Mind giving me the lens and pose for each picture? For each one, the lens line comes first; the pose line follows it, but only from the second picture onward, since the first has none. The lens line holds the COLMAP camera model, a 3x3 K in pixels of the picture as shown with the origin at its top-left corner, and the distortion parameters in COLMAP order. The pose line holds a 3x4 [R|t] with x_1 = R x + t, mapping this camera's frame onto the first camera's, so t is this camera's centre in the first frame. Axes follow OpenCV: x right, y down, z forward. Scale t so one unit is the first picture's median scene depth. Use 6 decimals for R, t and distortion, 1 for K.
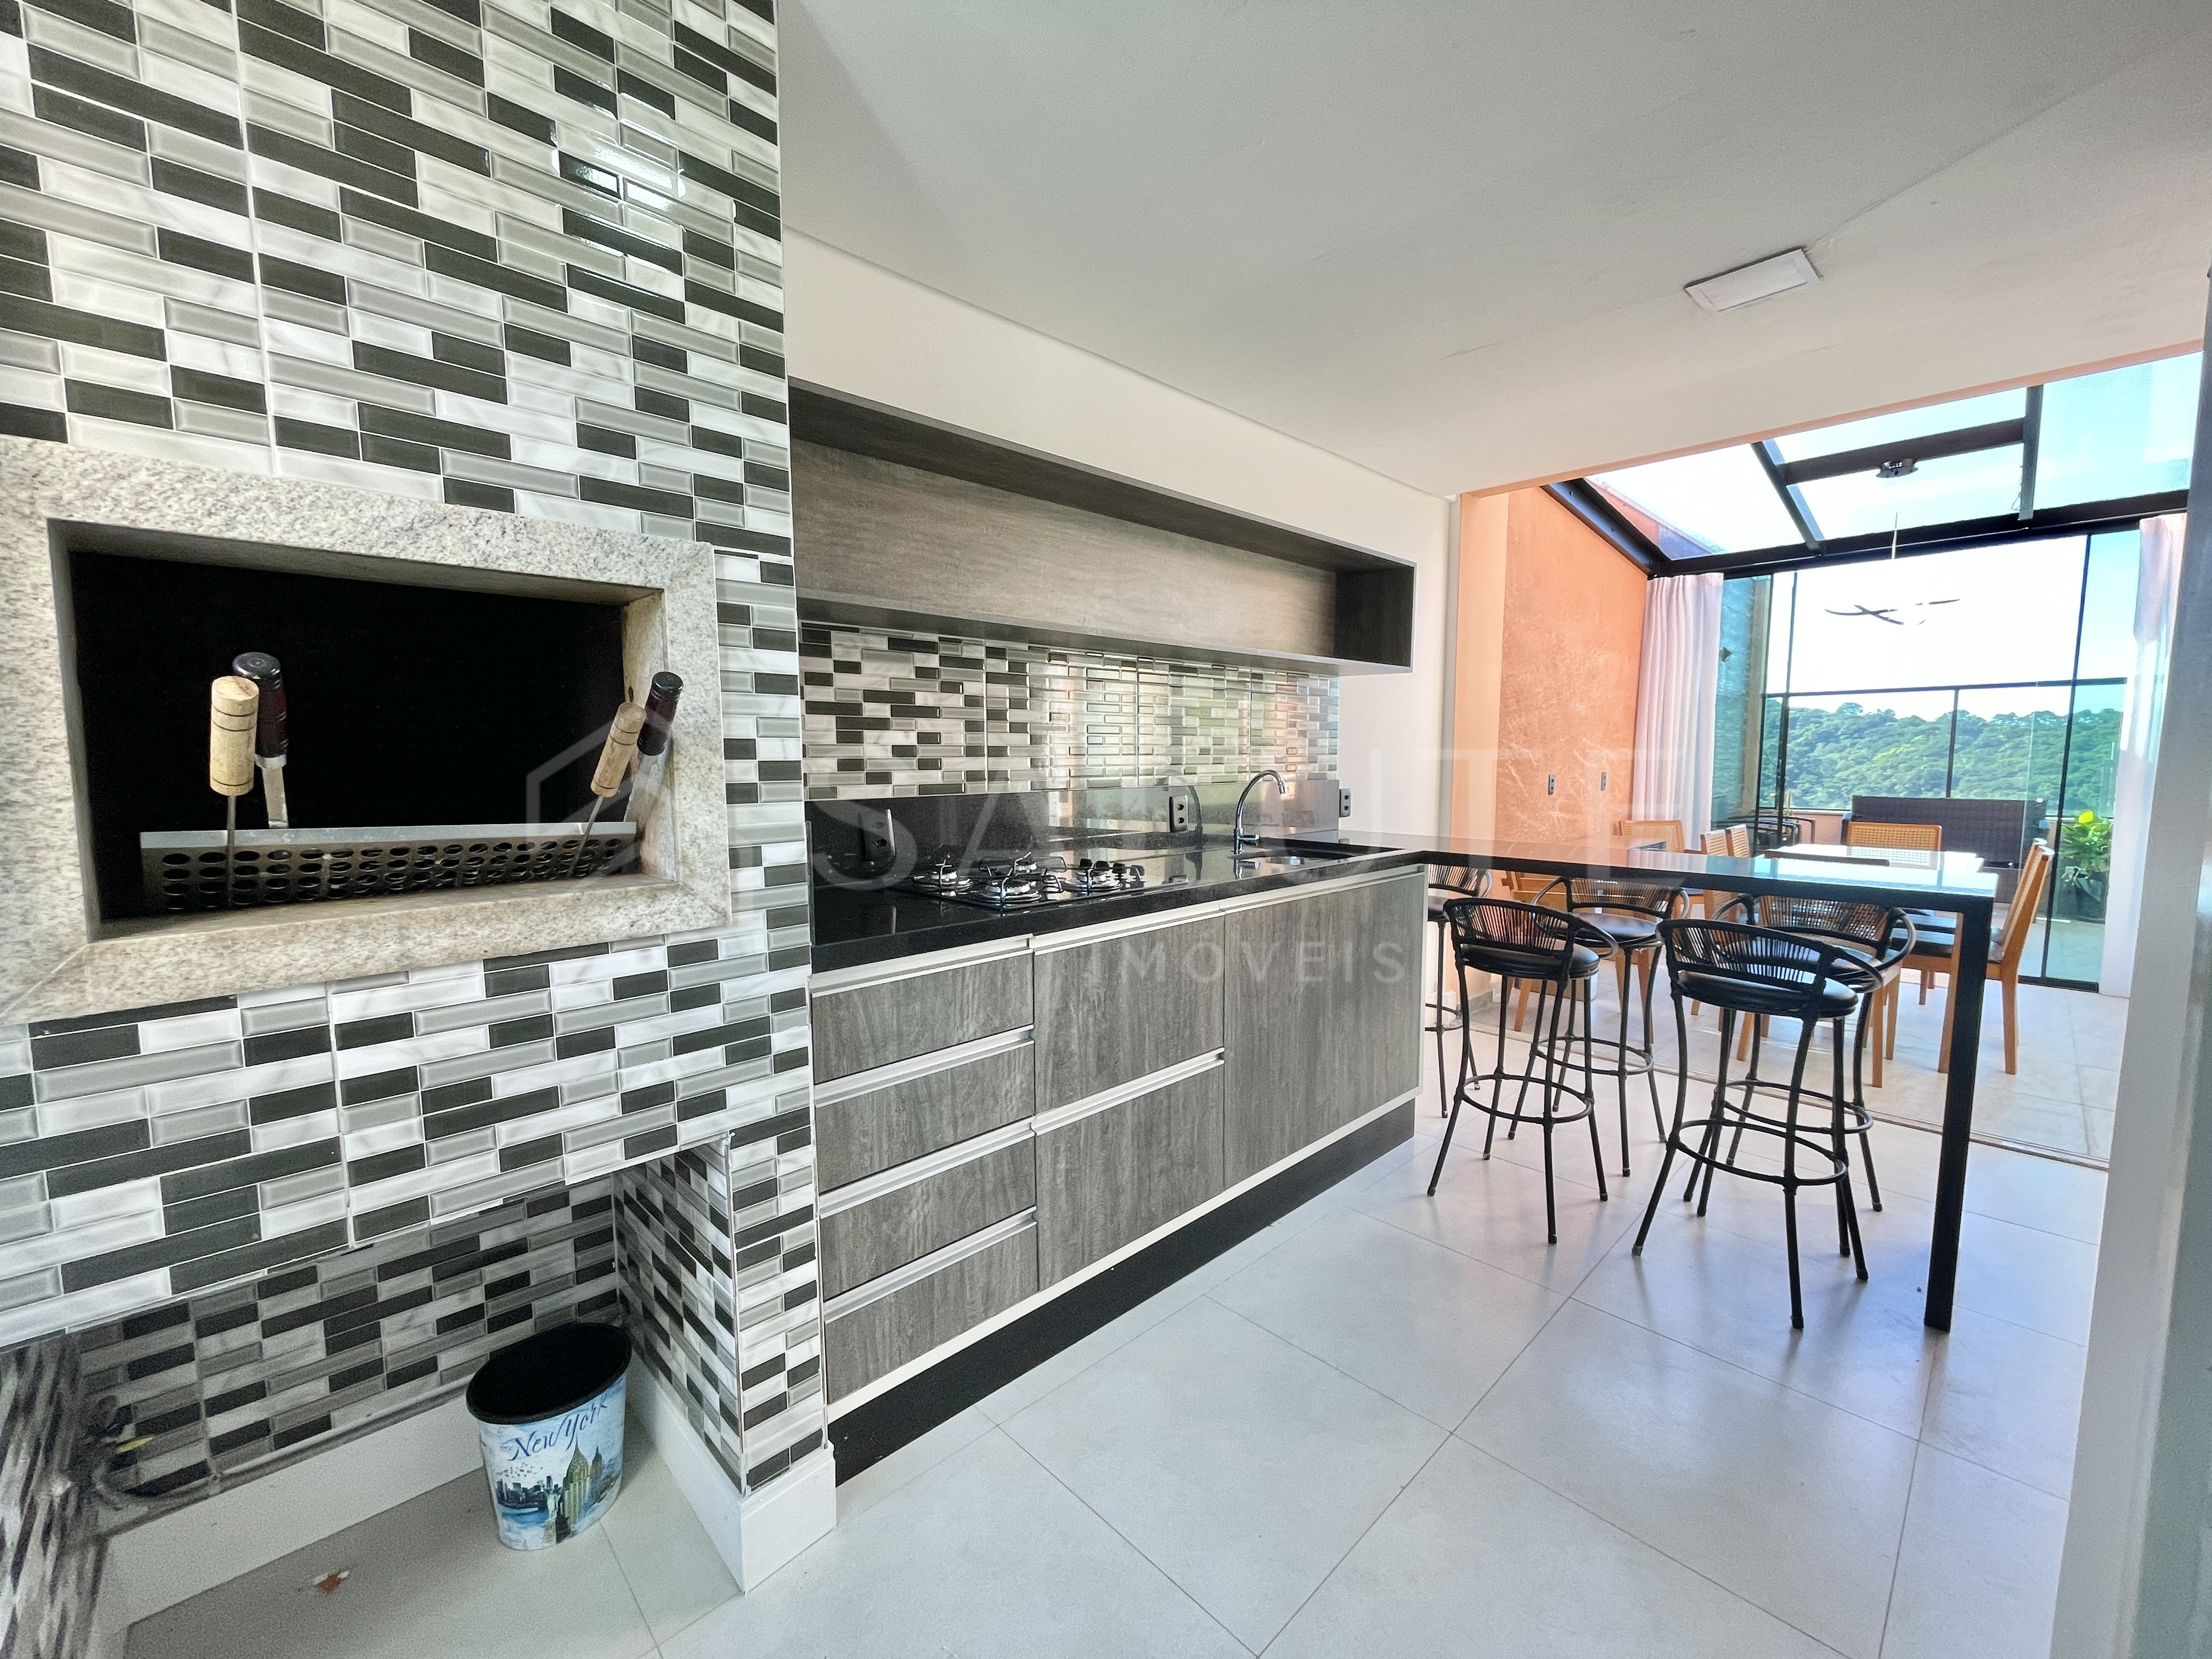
lens RADIAL K [[888.9, 0, 1103.5], [0, 888.9, 846.2], [0, 0, 1]] dist [-0.002539, 0.001654]
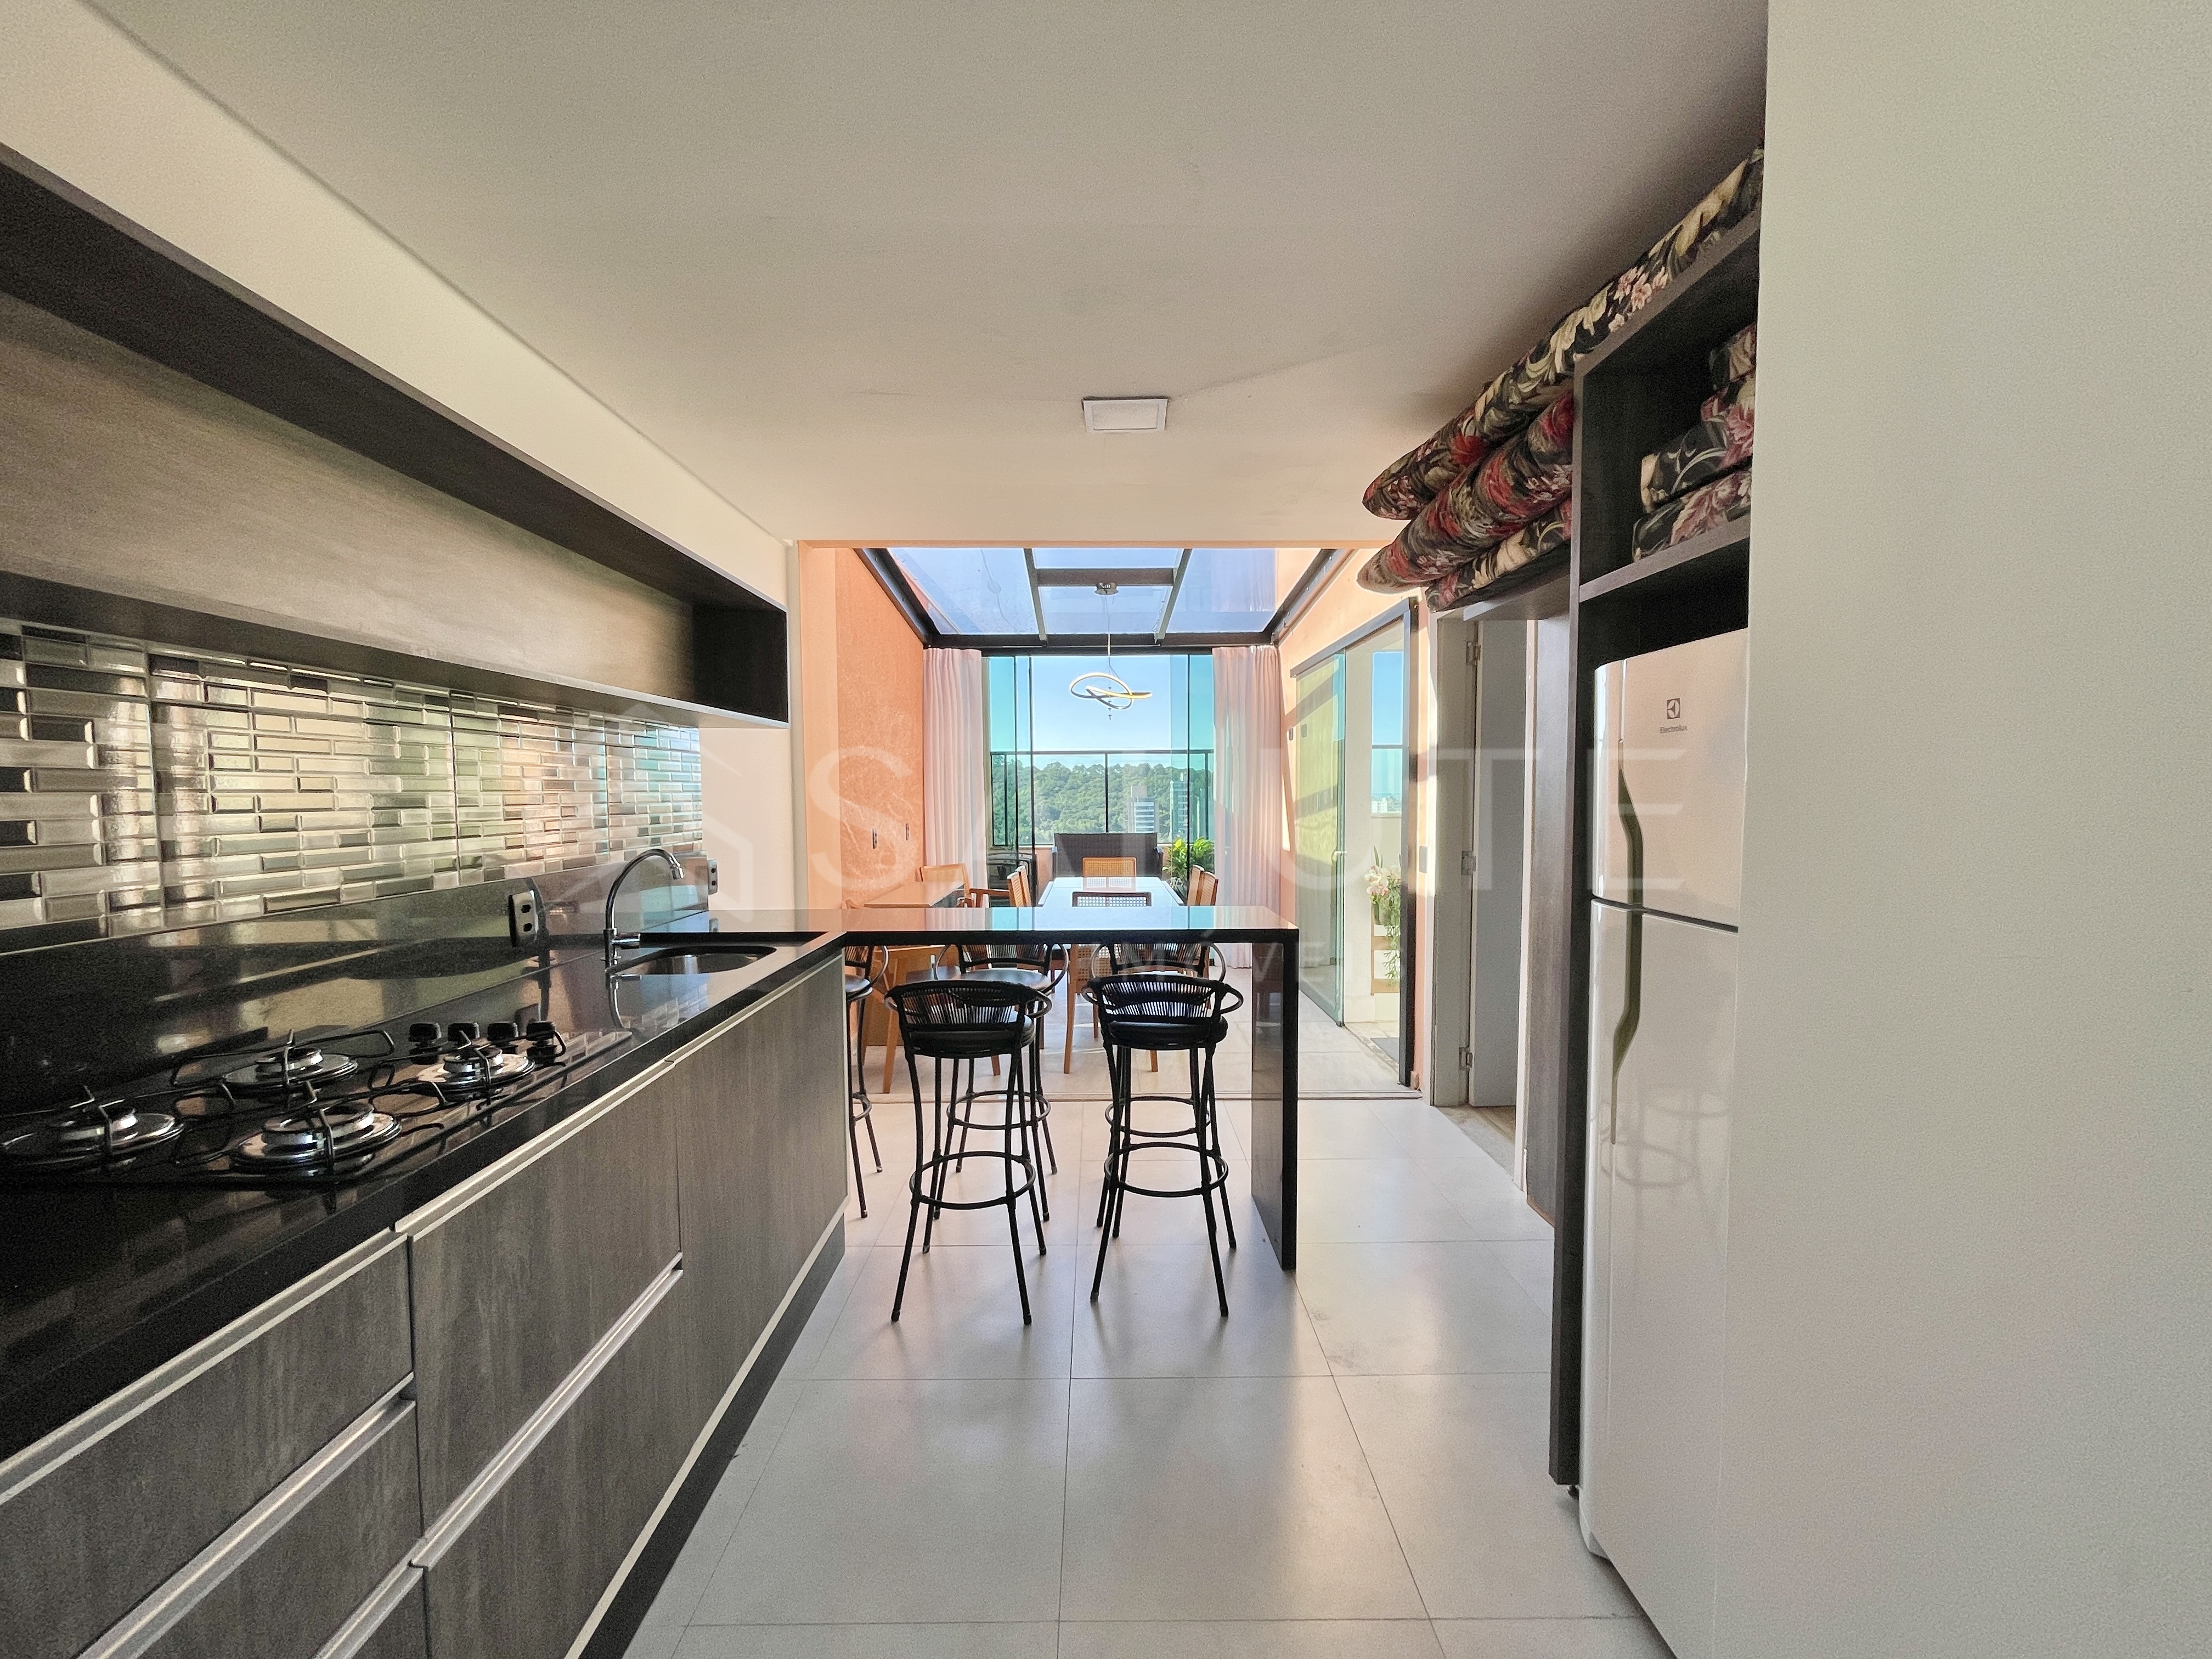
lens RADIAL K [[888.9, 0, 1090.7], [0, 888.9, 842.1], [0, 0, 1]] dist [-0.002539, 0.001654]
pose [[0.689928, -0.043084, 0.722595, -0.102764], [0.079122, 0.996735, -0.016116, -0.046930], [-0.719541, 0.068292, 0.691084, 0.186436]]
